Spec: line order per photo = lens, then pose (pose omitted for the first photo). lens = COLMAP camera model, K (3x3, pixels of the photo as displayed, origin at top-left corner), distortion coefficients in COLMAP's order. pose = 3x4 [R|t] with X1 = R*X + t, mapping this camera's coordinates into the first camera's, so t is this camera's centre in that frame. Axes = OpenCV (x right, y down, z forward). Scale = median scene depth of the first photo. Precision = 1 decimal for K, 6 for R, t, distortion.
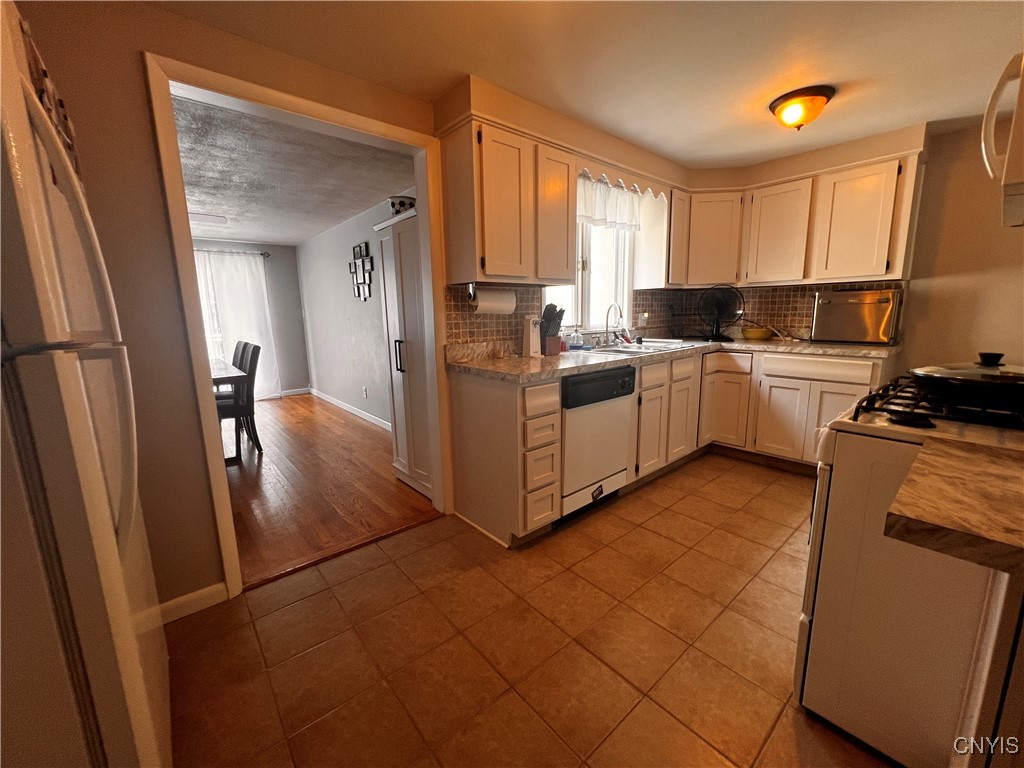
lens RADIAL K [[410.4, 0, 509.7], [0, 410.4, 381.9], [0, 0, 1]] dist [-0.002478, 0.000302]
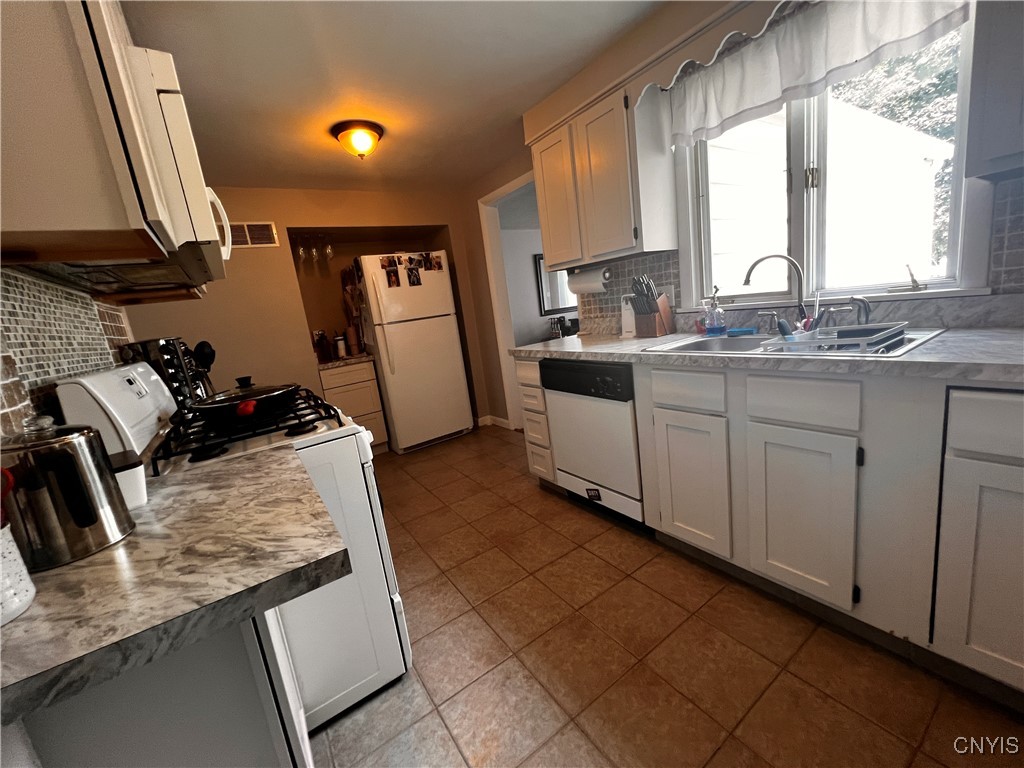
lens RADIAL K [[410.4, 0, 509.8], [0, 410.4, 382.8], [0, 0, 1]] dist [-0.002478, 0.000302]
pose [[-0.111630, 0.221382, -0.968777, 1.033564], [-0.036493, 0.973299, 0.226620, -0.164555], [0.993080, 0.060651, -0.100570, 0.869605]]
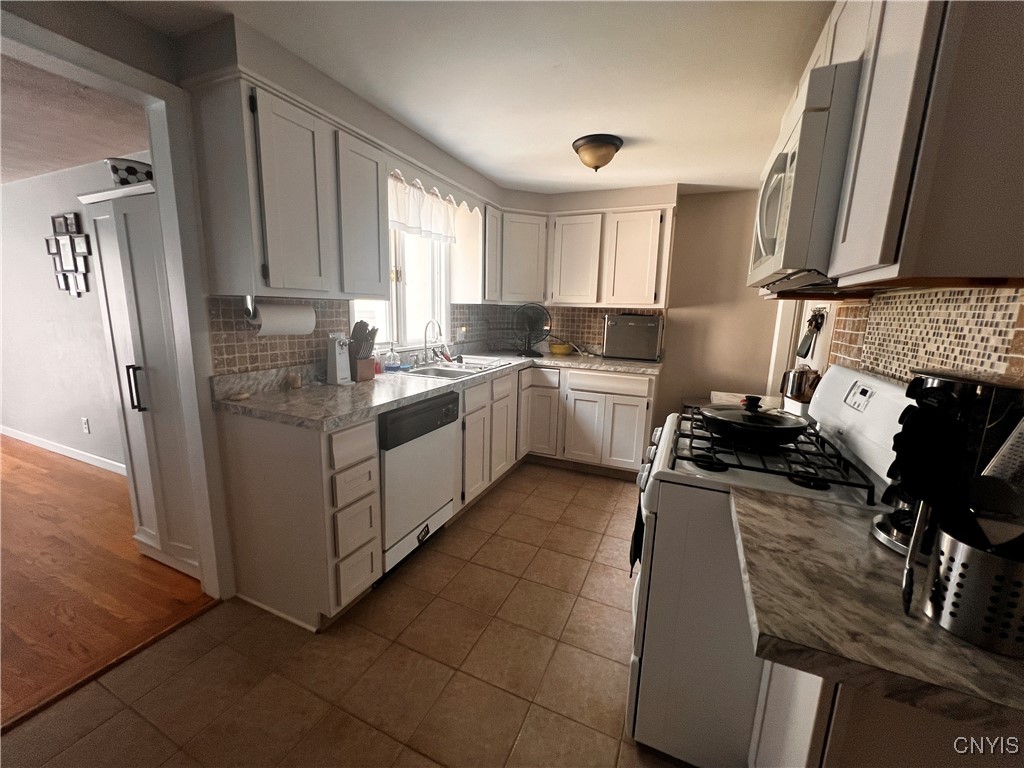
lens RADIAL K [[410.4, 0, 509.4], [0, 410.4, 380.9], [0, 0, 1]] dist [-0.002478, 0.000302]
pose [[0.902275, -0.033687, 0.429844, 0.007825], [0.031501, 0.999429, 0.012203, -0.069431], [-0.430009, 0.002530, 0.902821, 0.100011]]
